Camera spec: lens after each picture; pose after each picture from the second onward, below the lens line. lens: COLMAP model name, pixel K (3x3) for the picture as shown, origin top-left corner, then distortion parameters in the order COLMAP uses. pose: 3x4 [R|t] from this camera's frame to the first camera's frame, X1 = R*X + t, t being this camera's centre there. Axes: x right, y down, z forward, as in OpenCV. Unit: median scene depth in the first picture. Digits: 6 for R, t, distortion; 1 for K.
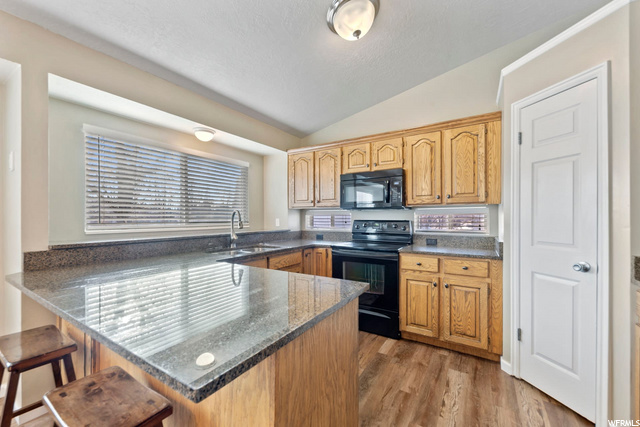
lens RADIAL K [[258.4, 0, 318.1], [0, 258.4, 215.9], [0, 0, 1]] dist [0.004018, -0.001655]
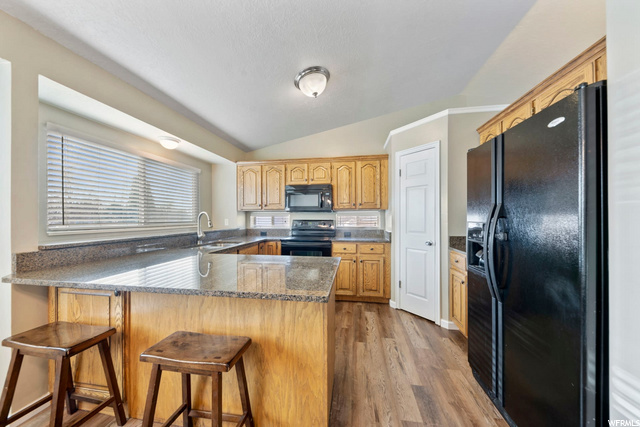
lens RADIAL K [[220.5, 0, 319.5], [0, 220.5, 216.1], [0, 0, 1]] dist [-0.003409, -0.000328]
pose [[0.921846, 0.001910, 0.387551, -0.251522], [-0.001003, 0.999996, -0.002541, -0.000802], [-0.387554, 0.001954, 0.921845, -0.138364]]
